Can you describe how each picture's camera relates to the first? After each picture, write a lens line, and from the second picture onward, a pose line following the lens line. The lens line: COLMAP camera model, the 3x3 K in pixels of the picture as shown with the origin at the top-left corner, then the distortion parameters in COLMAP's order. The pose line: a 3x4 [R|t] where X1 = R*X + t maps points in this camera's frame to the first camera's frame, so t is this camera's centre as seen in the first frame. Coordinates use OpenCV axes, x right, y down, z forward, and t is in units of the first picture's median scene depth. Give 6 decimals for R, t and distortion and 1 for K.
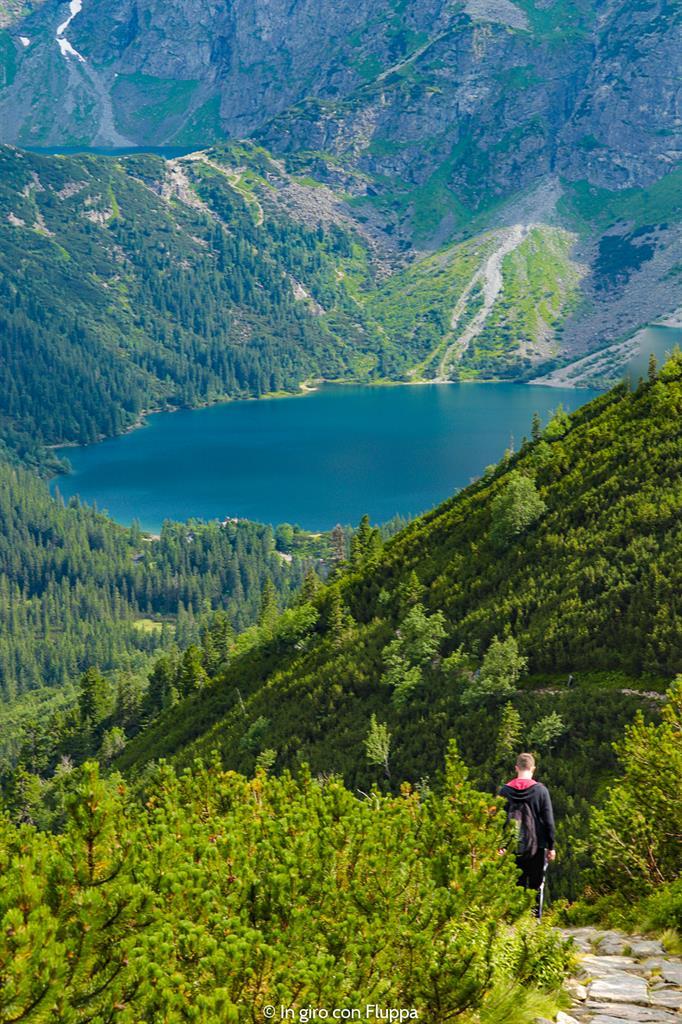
lens RADIAL K [[2697.4, 0, 330.1], [0, 2697.4, 511.0], [0, 0, 1]] dist [-0.019030, -0.374891]
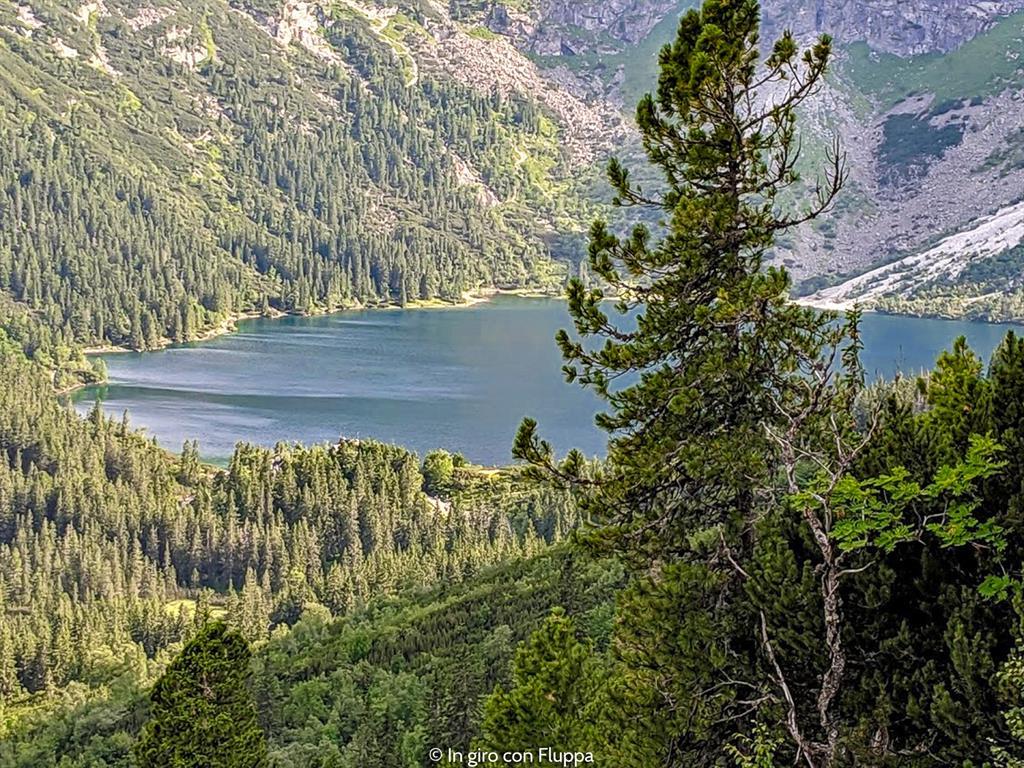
lens RADIAL K [[3365.4, 0, 512.0], [0, 3365.4, 384.0], [0, 0, 1]] dist [0.236125, 0.332416]
pose [[0.999365, 0.035057, 0.006351, -0.002738], [-0.034800, 0.998714, -0.036865, 0.007526], [-0.007635, 0.036621, 0.999300, 0.118029]]
